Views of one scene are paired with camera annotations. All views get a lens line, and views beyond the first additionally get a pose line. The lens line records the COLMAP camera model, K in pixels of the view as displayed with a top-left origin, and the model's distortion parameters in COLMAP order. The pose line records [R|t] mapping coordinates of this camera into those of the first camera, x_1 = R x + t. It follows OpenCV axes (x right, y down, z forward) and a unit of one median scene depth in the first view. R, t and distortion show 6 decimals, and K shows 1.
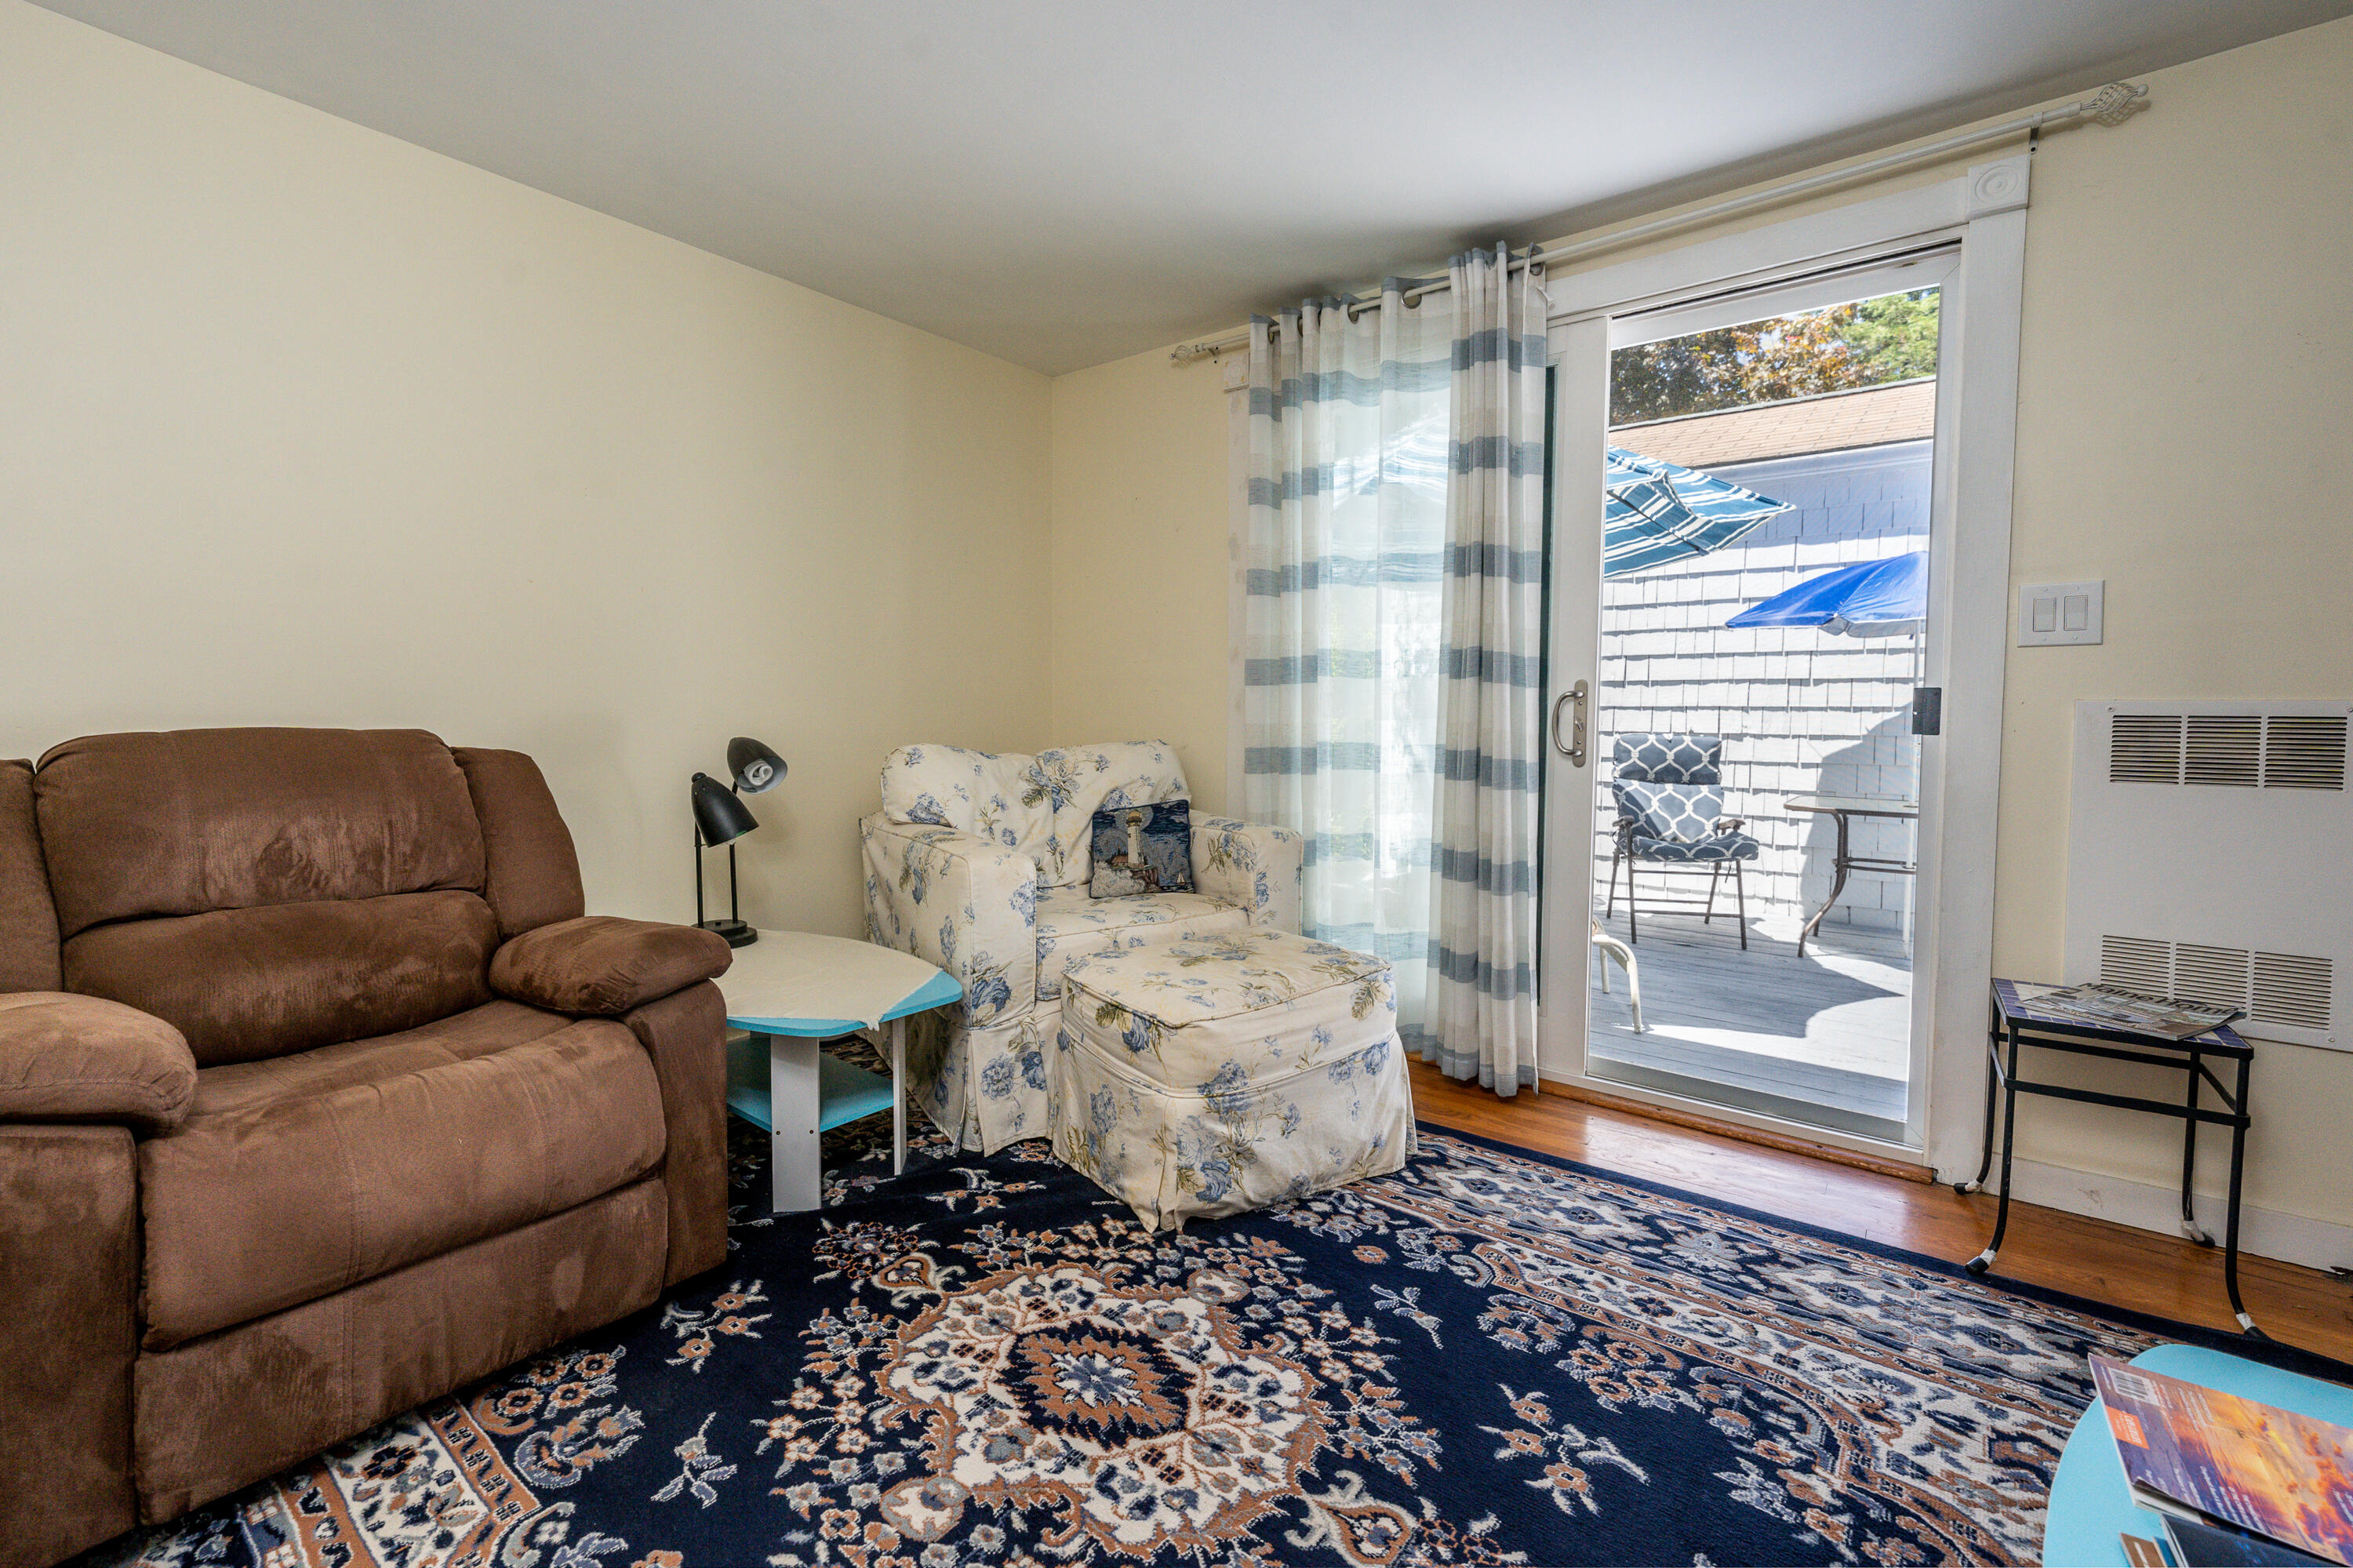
lens RADIAL K [[1035.2, 0, 1174.8], [0, 1035.2, 770.5], [0, 0, 1]] dist [0.004918, -0.000194]
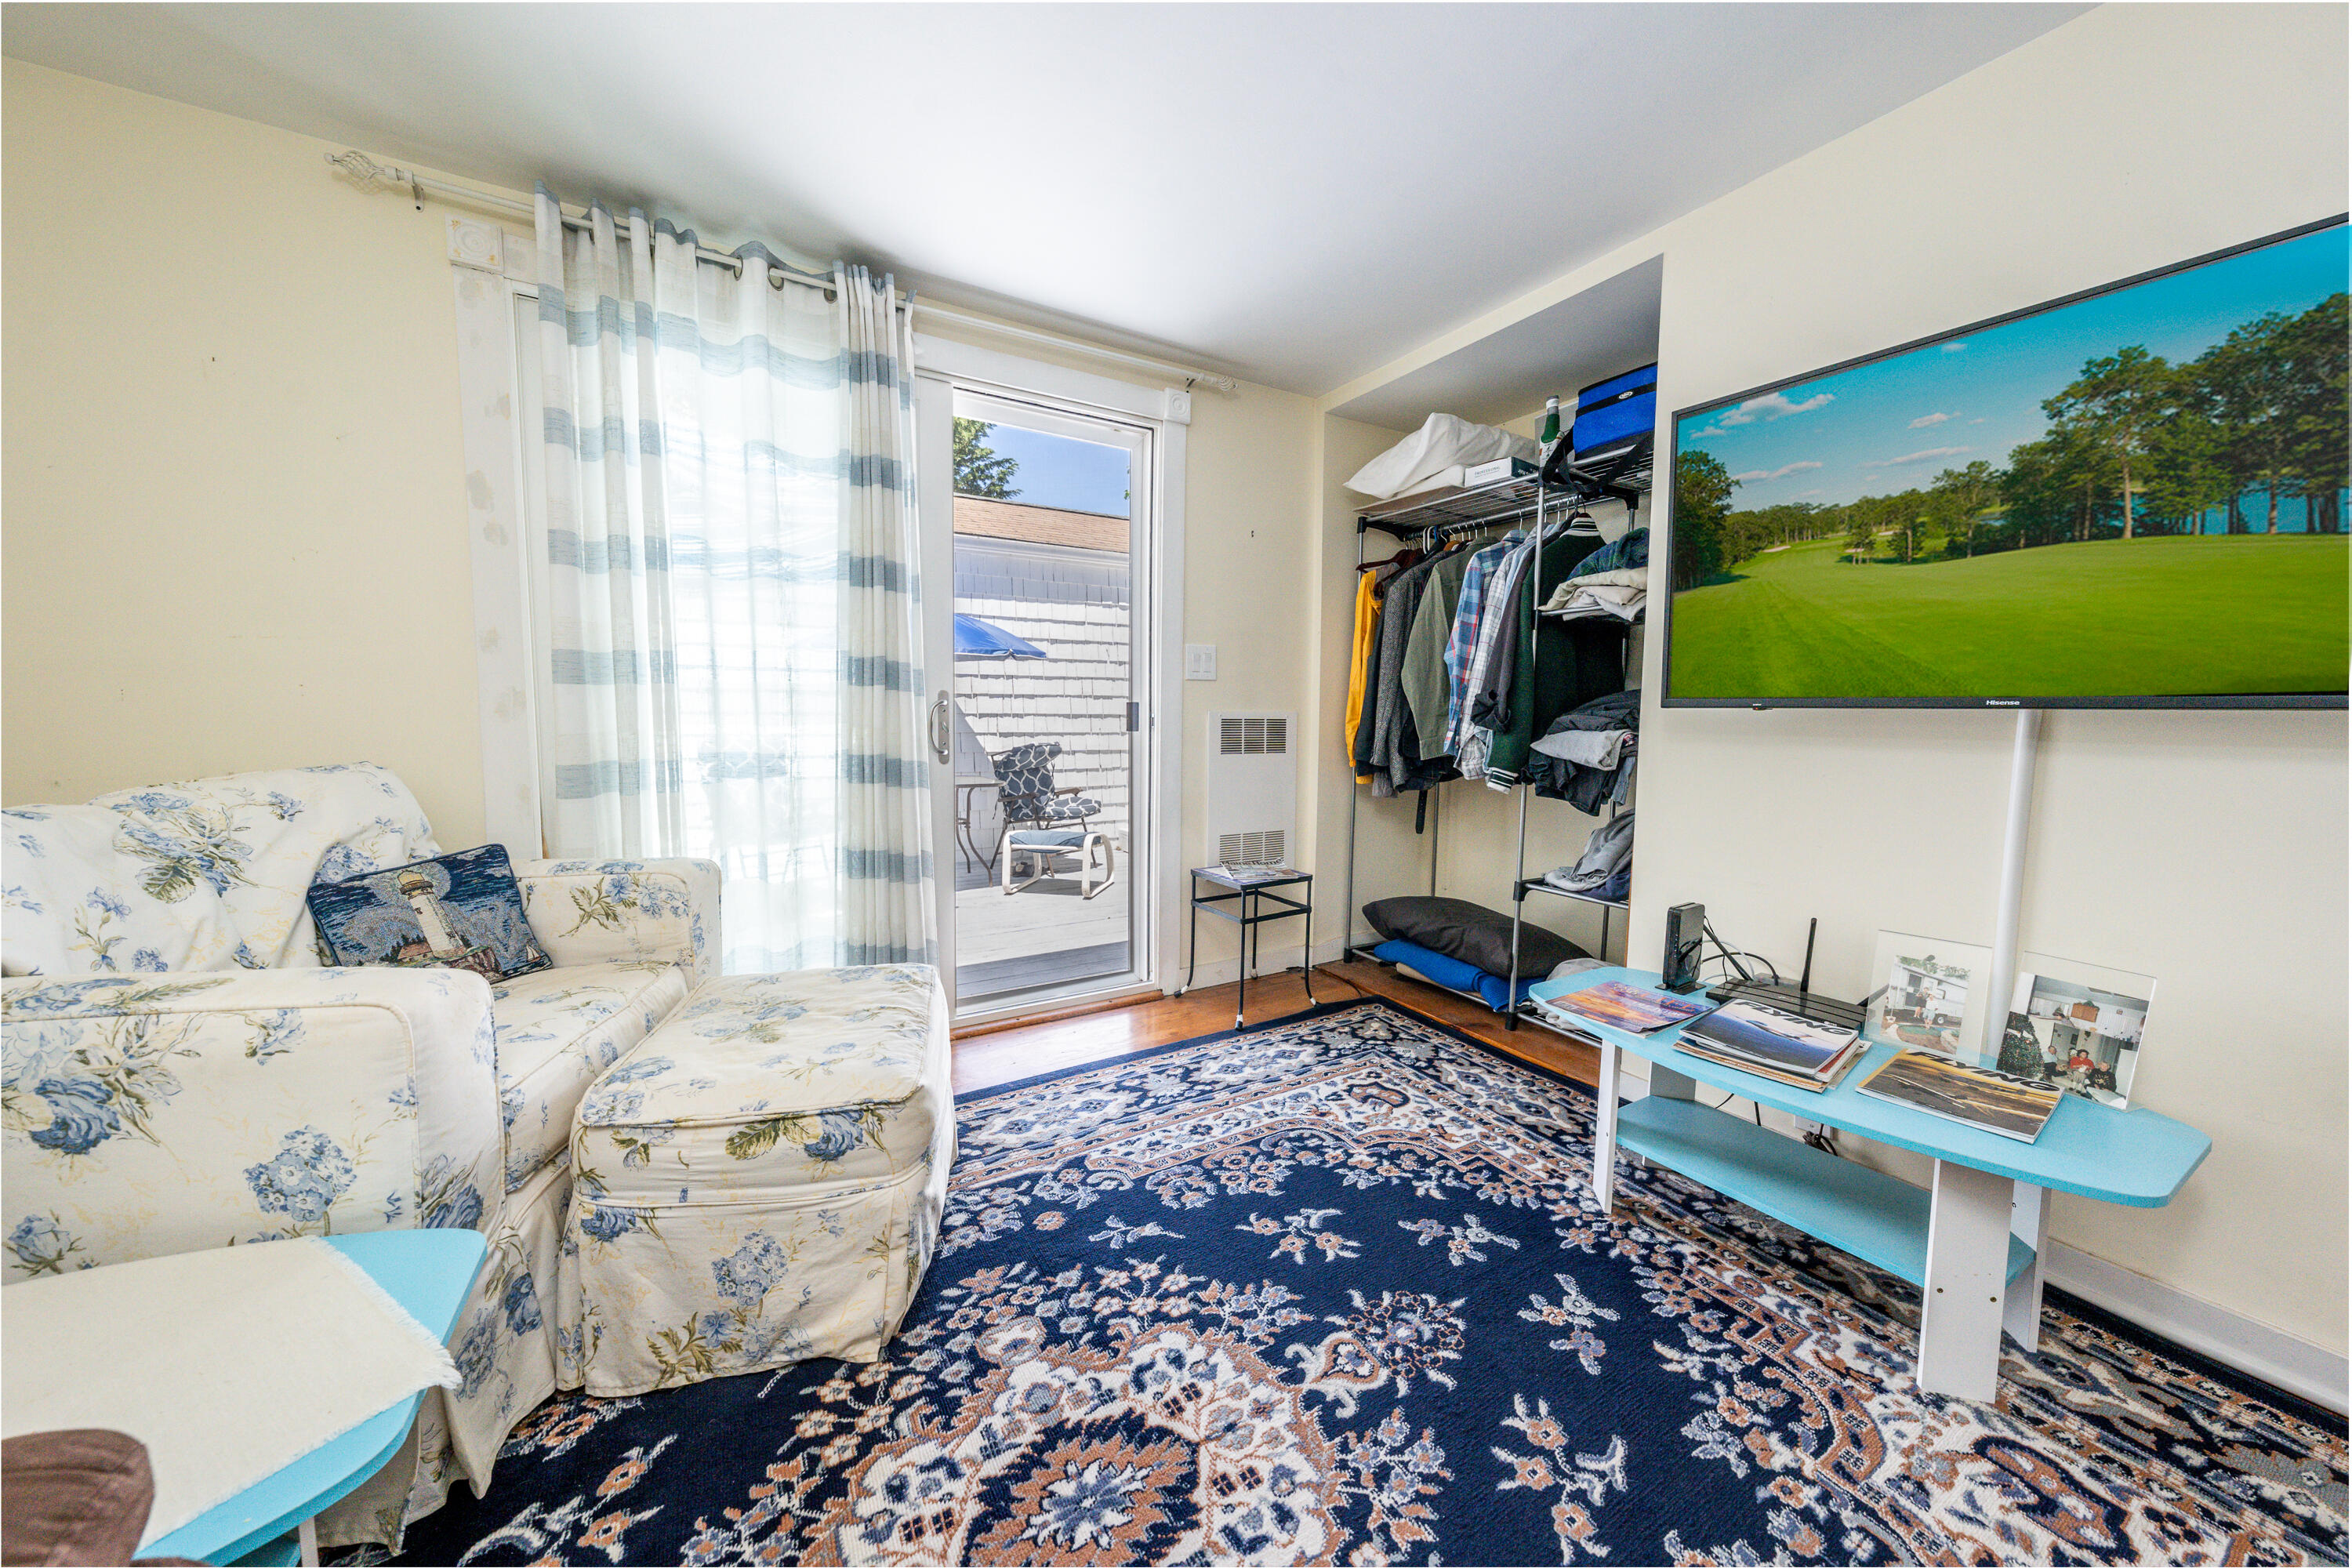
lens RADIAL K [[814.9, 0, 1172.5], [0, 814.9, 790.4], [0, 0, 1]] dist [-0.002902, -0.000046]
pose [[0.350499, -0.087565, 0.932461, -0.543405], [0.051886, 0.995906, 0.074019, -0.040096], [-0.935125, 0.022438, 0.353608, 0.592210]]
